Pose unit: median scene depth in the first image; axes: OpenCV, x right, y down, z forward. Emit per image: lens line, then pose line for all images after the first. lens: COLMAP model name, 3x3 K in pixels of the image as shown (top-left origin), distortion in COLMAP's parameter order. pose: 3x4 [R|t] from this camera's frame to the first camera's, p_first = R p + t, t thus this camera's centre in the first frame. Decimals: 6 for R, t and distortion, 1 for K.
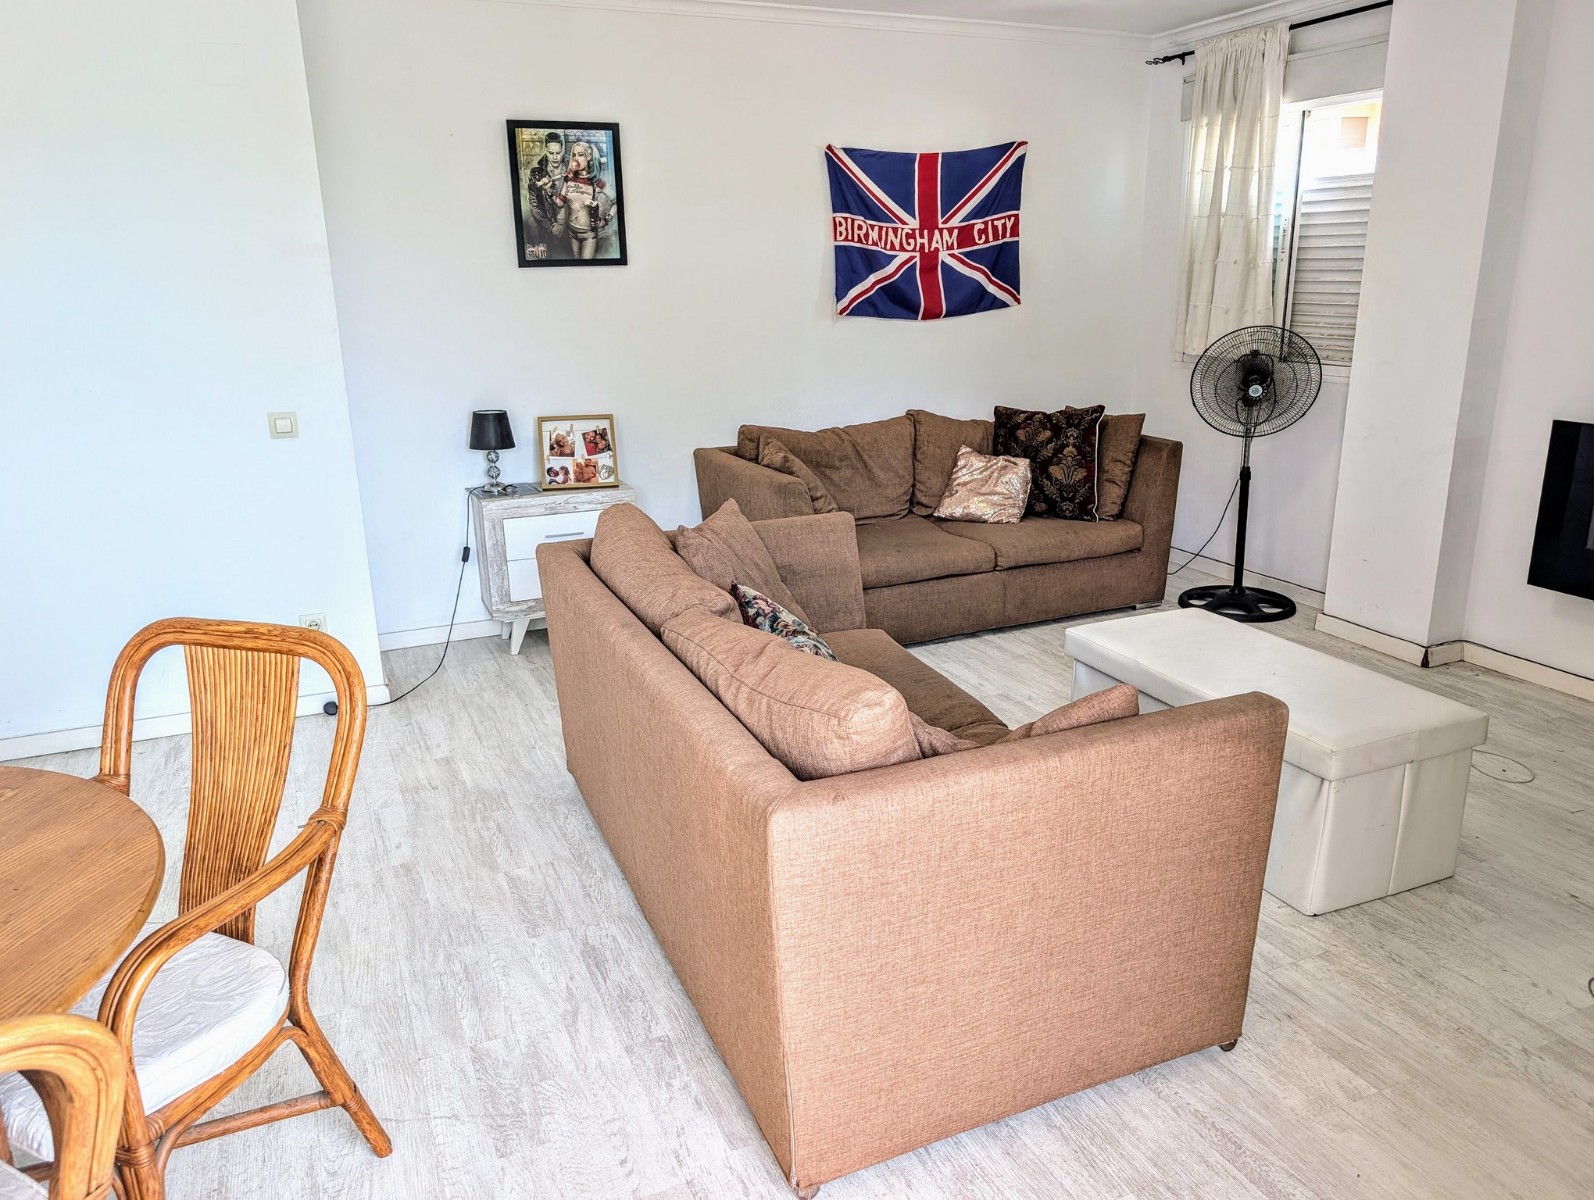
lens RADIAL K [[1154.0, 0, 789.0], [0, 1154.0, 605.1], [0, 0, 1]] dist [0.039603, -0.046156]
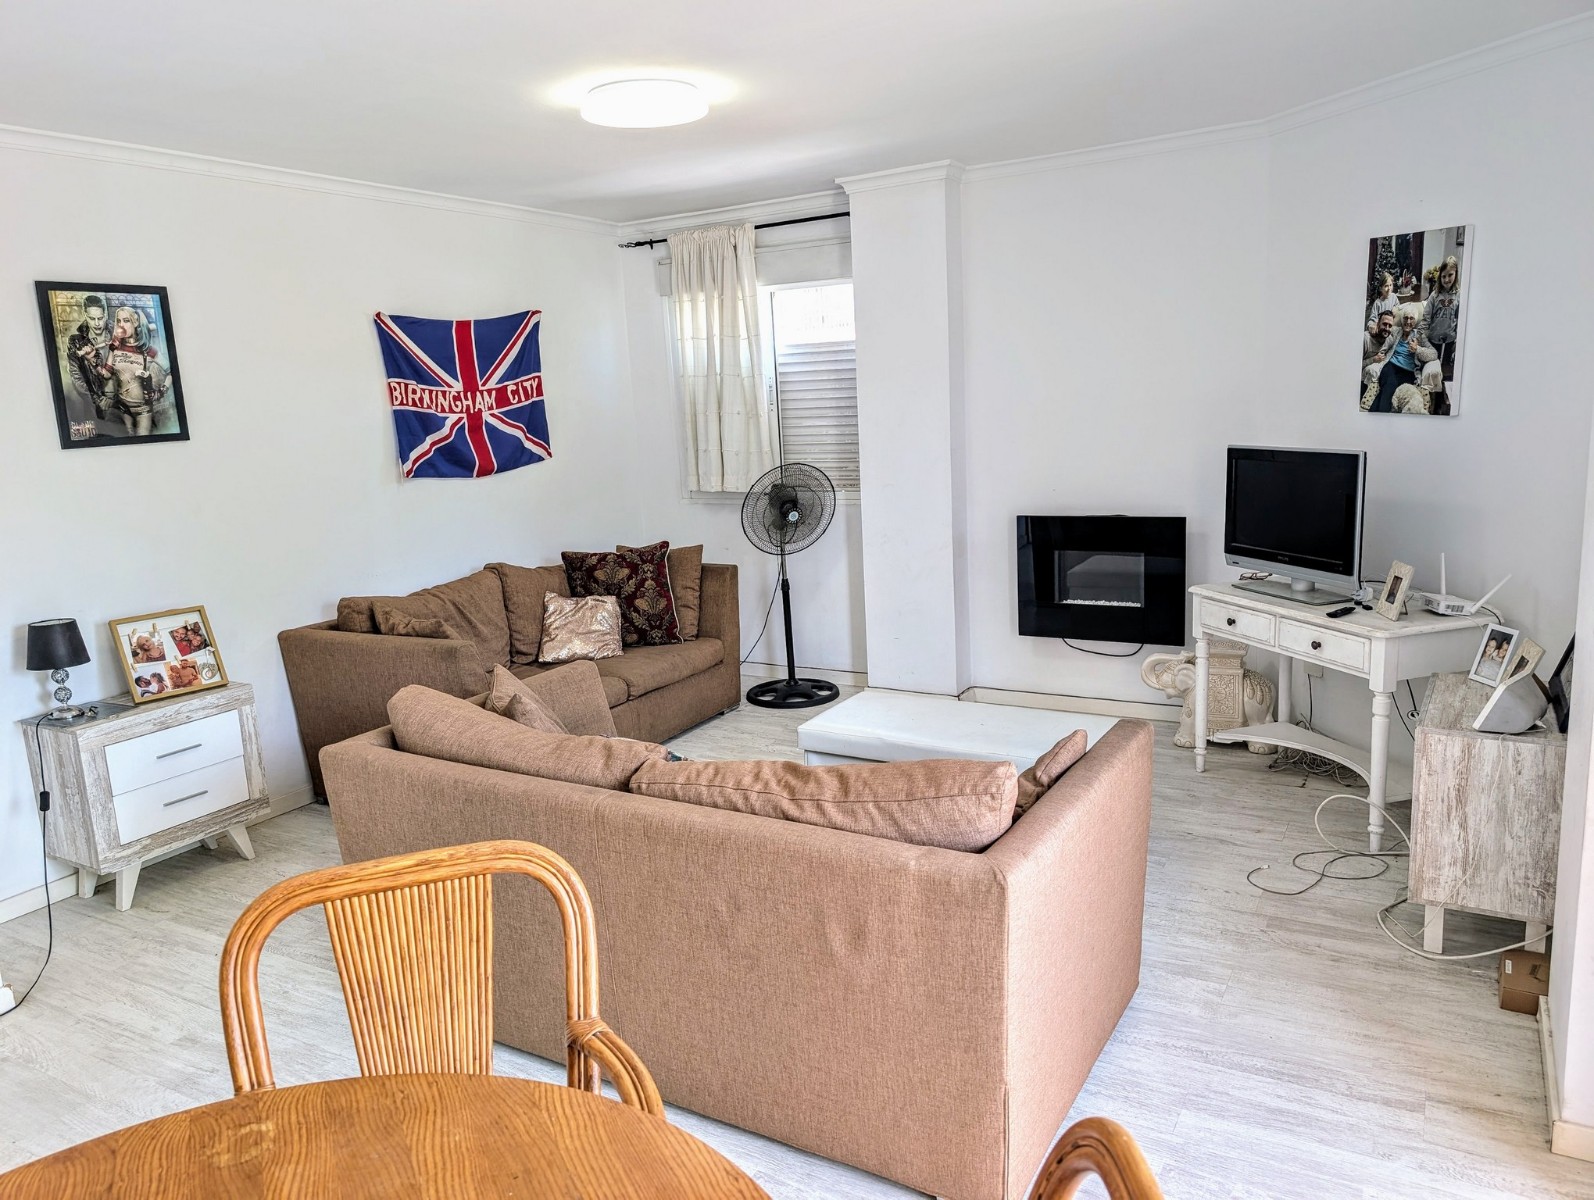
lens RADIAL K [[1154.0, 0, 795.3], [0, 1154.0, 611.6], [0, 0, 1]] dist [0.039603, -0.046156]
pose [[0.805870, -0.136937, 0.576040, -0.280335], [0.201832, 0.978152, -0.049832, -0.024852], [-0.556631, 0.156421, 0.815901, 0.032548]]
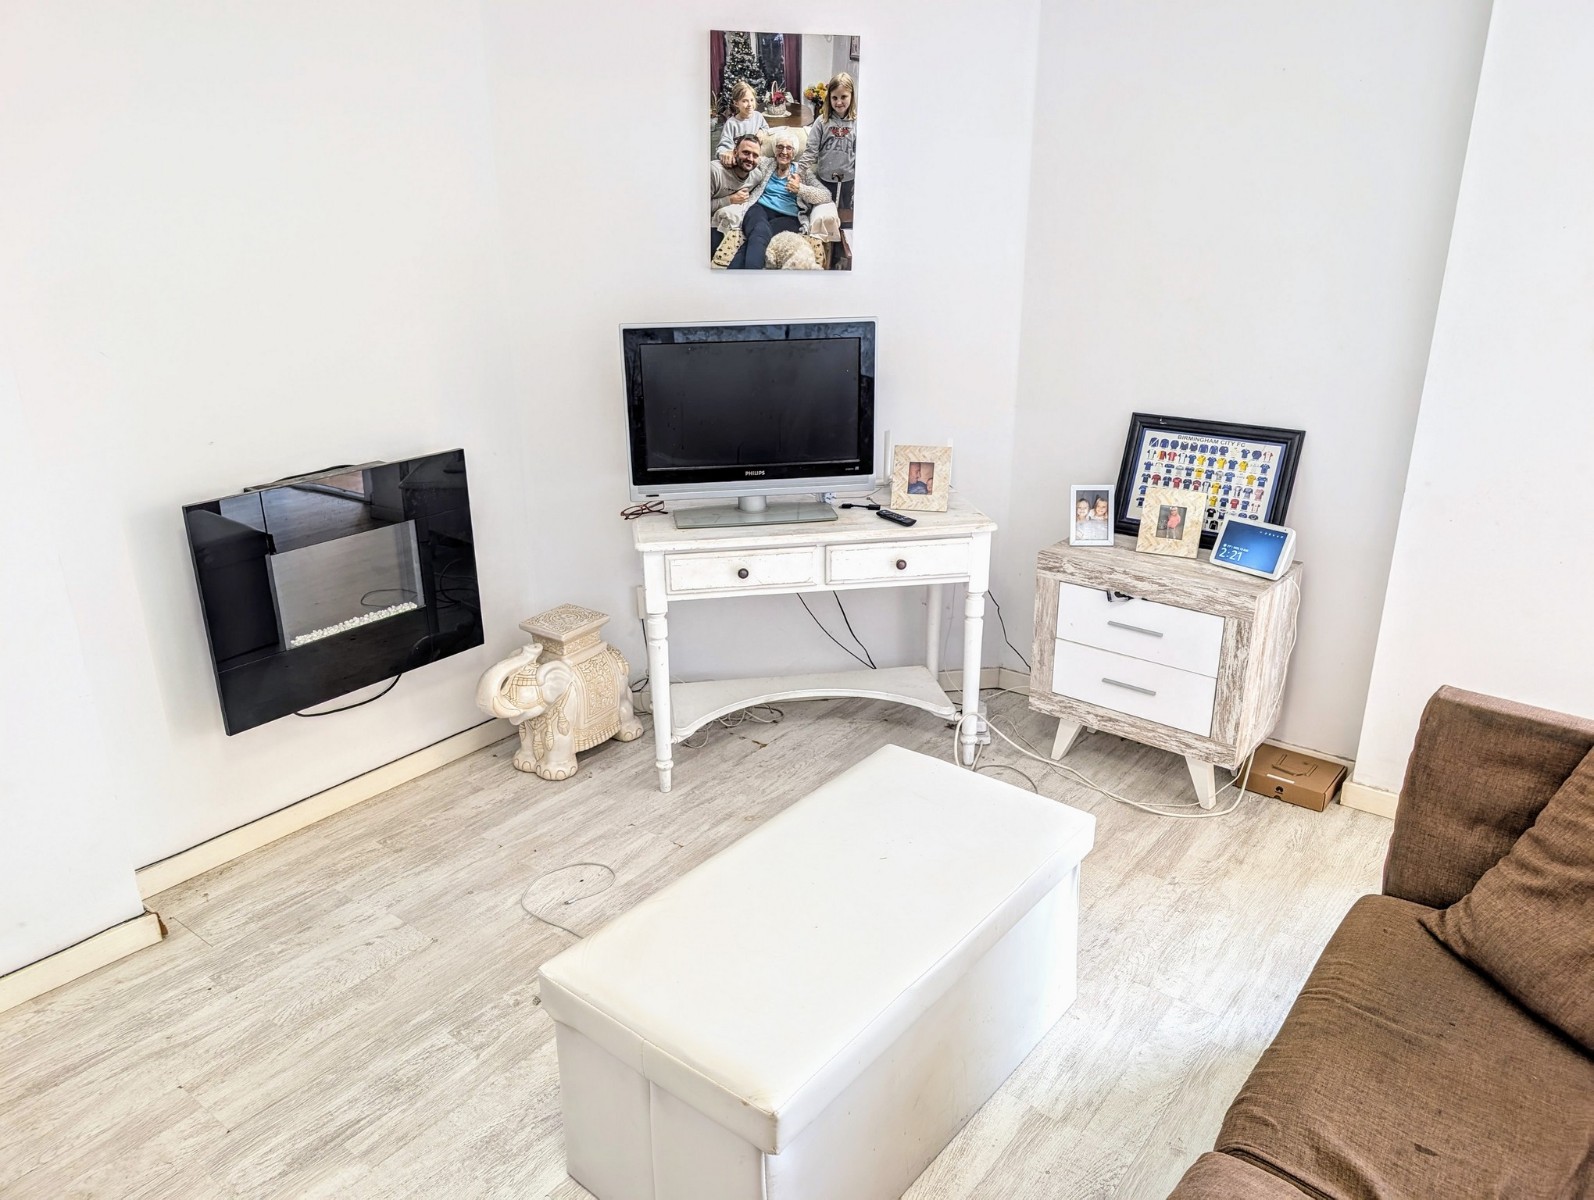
lens RADIAL K [[1154.0, 0, 798.6], [0, 1154.0, 598.6], [0, 0, 1]] dist [0.039603, -0.046156]
pose [[-0.471871, -0.280540, 0.835844, -0.058675], [0.263564, 0.859791, 0.437371, -0.240150], [-0.841351, 0.426681, -0.331770, 0.729120]]
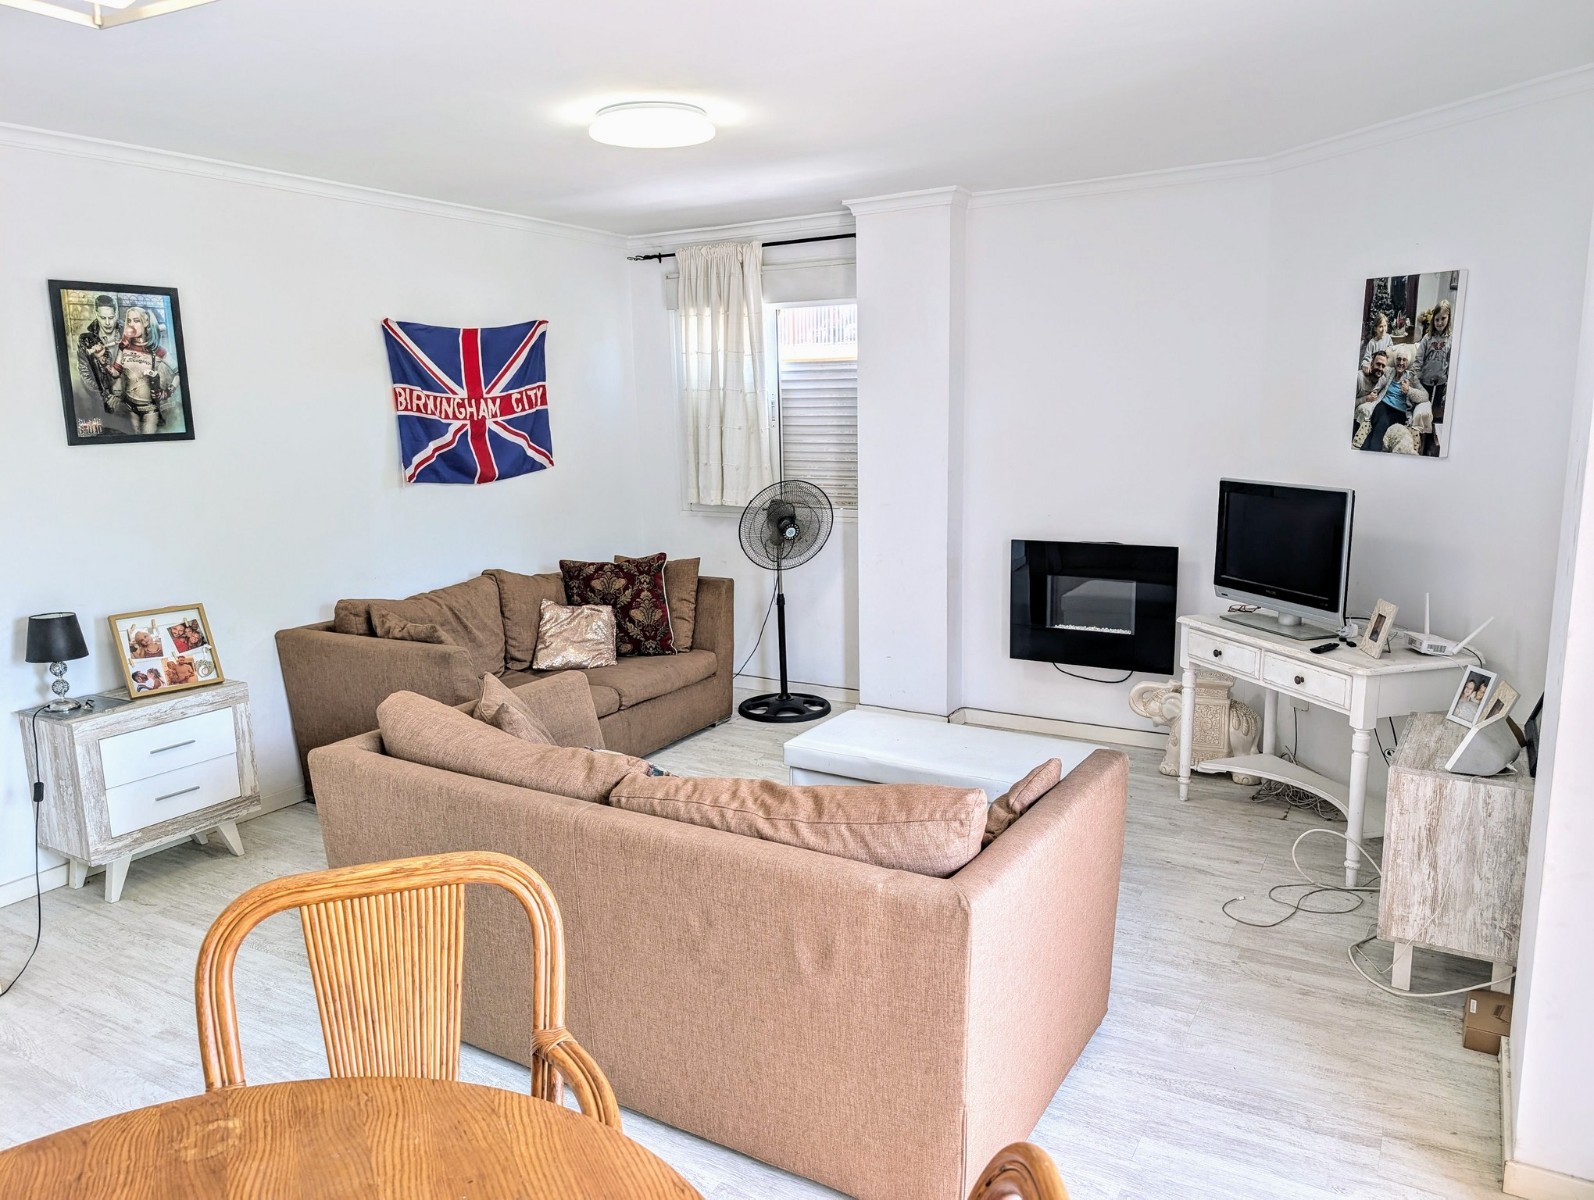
lens RADIAL K [[1154.0, 0, 793.9], [0, 1154.0, 616.6], [0, 0, 1]] dist [0.039603, -0.046156]
pose [[0.812379, -0.107329, 0.573167, -0.277568], [0.168796, 0.984117, -0.054961, -0.027838], [-0.558165, 0.141398, 0.817593, 0.019103]]
